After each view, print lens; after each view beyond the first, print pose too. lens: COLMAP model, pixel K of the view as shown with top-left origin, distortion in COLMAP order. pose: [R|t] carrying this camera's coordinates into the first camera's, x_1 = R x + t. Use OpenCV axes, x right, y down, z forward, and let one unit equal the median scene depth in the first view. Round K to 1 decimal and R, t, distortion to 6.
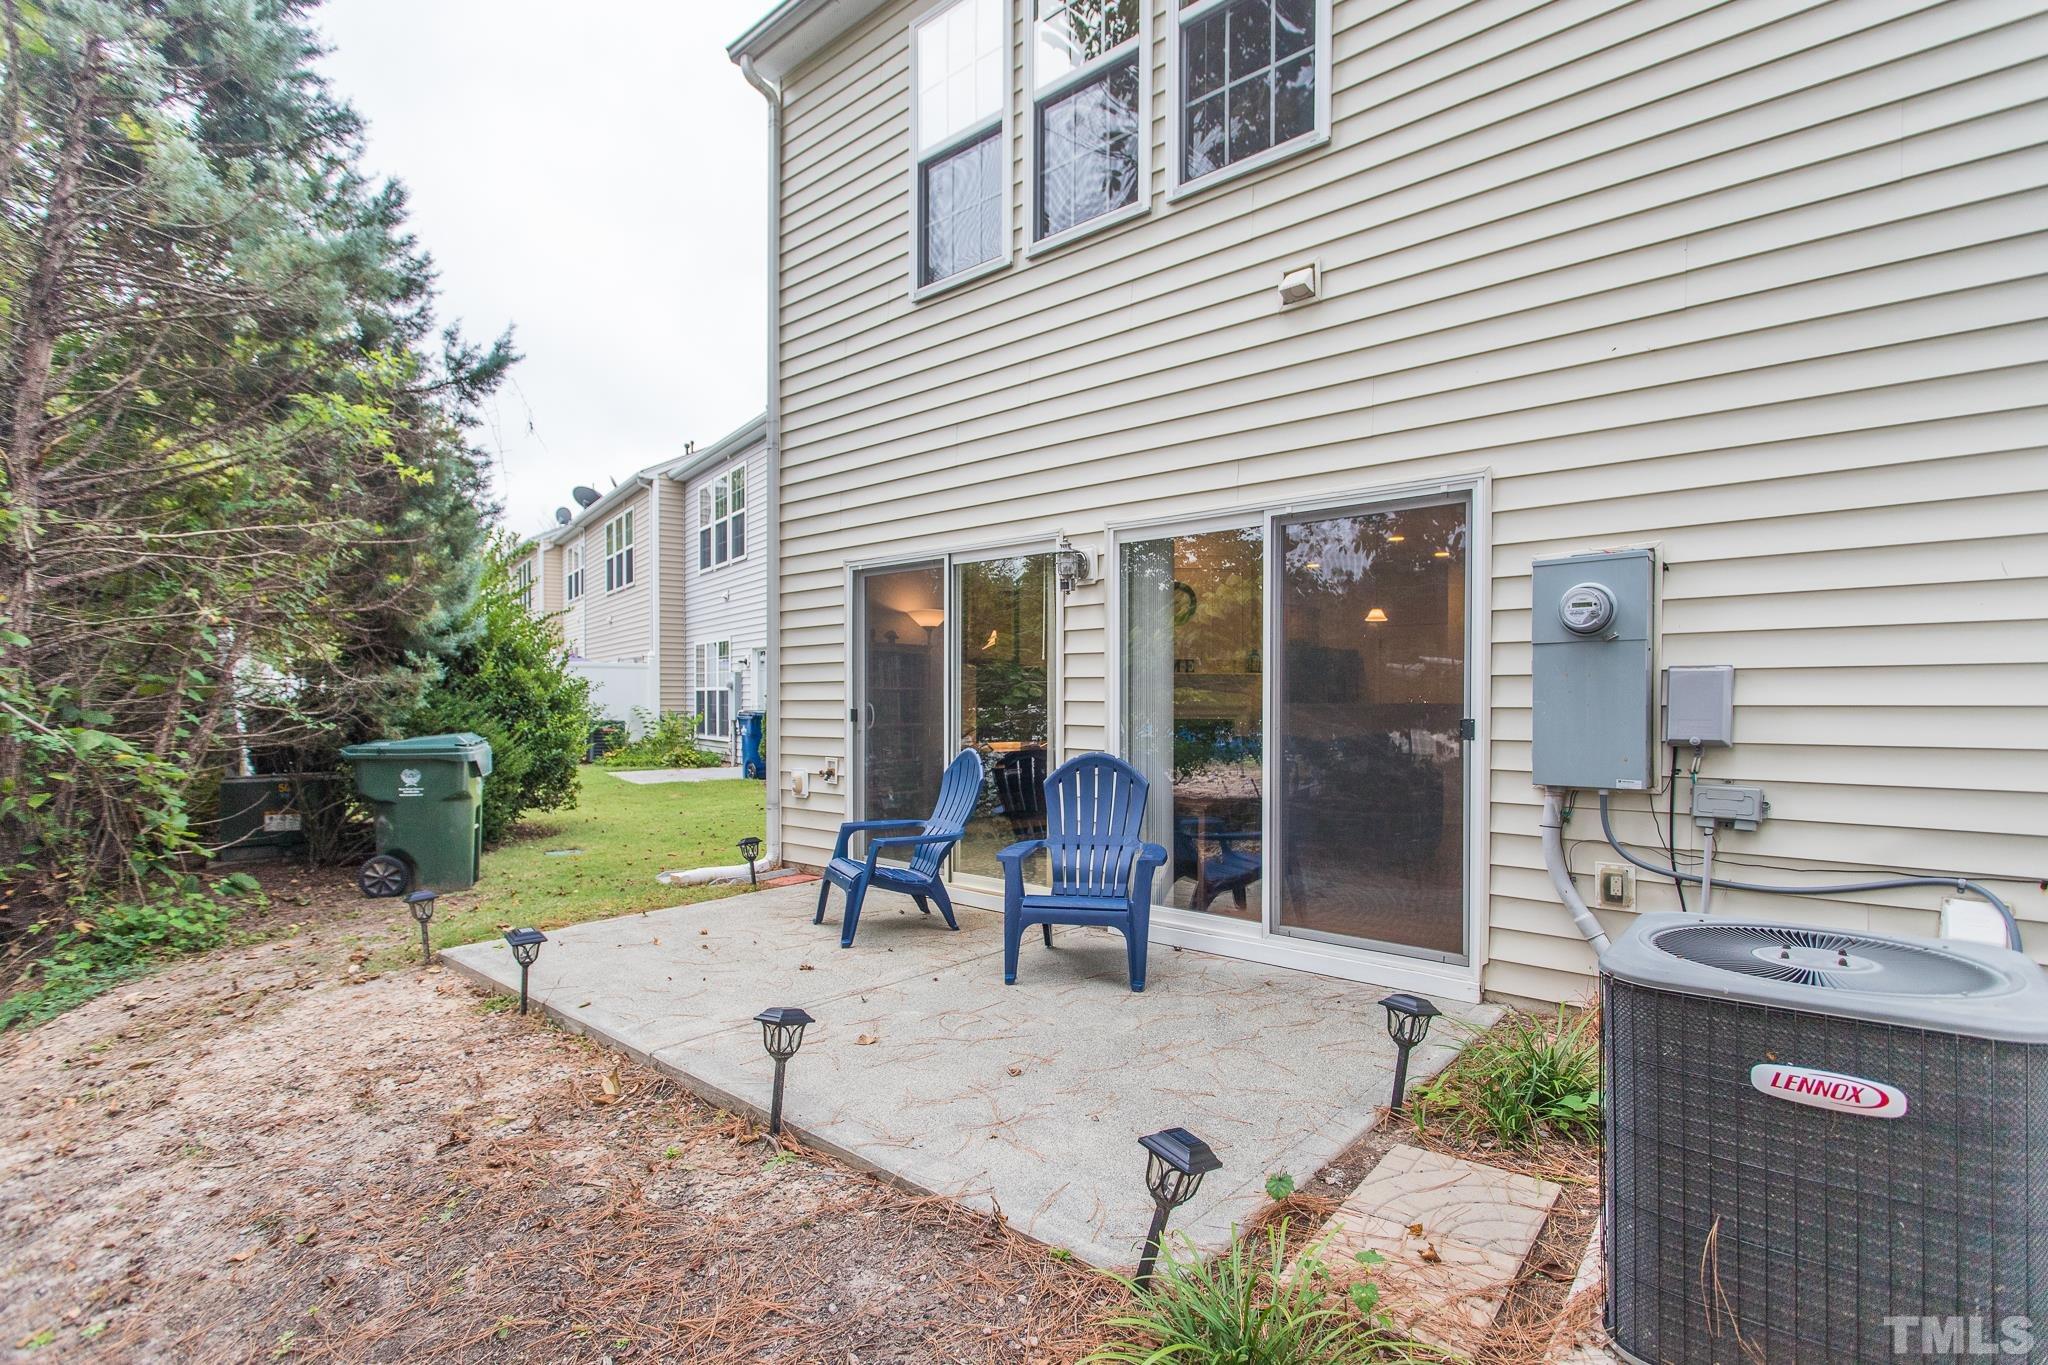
lens RADIAL K [[986.4, 0, 1025.3], [0, 986.4, 697.9], [0, 0, 1]] dist [0.002158, 0.000608]
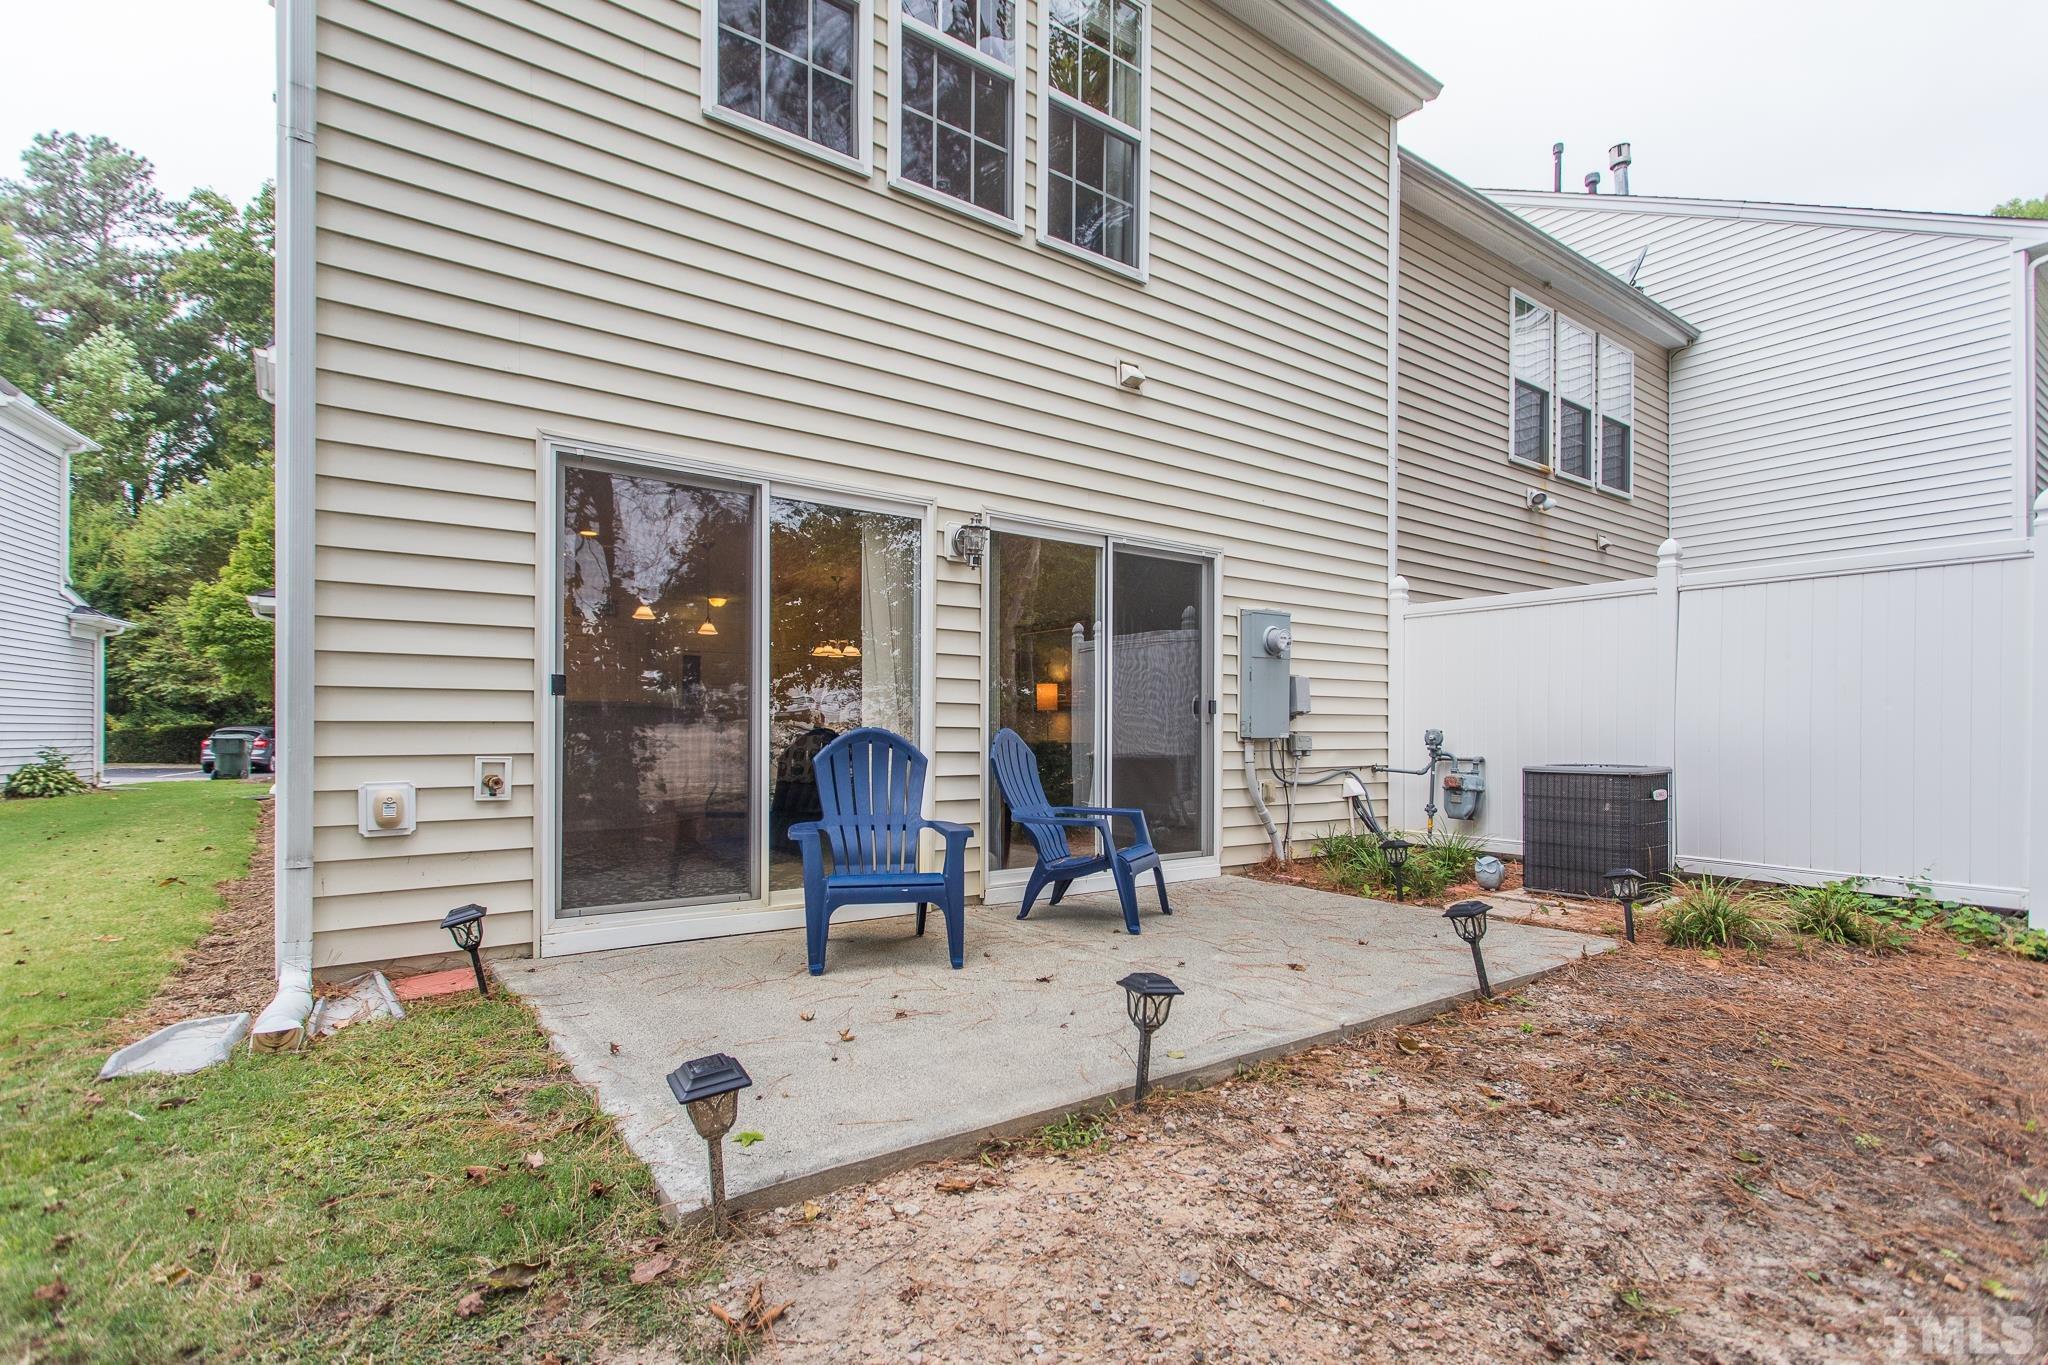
lens RADIAL K [[985.9, 0, 1035.4], [0, 985.9, 716.5], [0, 0, 1]] dist [0.001325, 0.000251]
pose [[0.206391, 0.017413, 0.978315, -1.176888], [-0.004748, 0.999848, -0.016795, 0.075848], [-0.978458, -0.001179, 0.206442, 0.950082]]
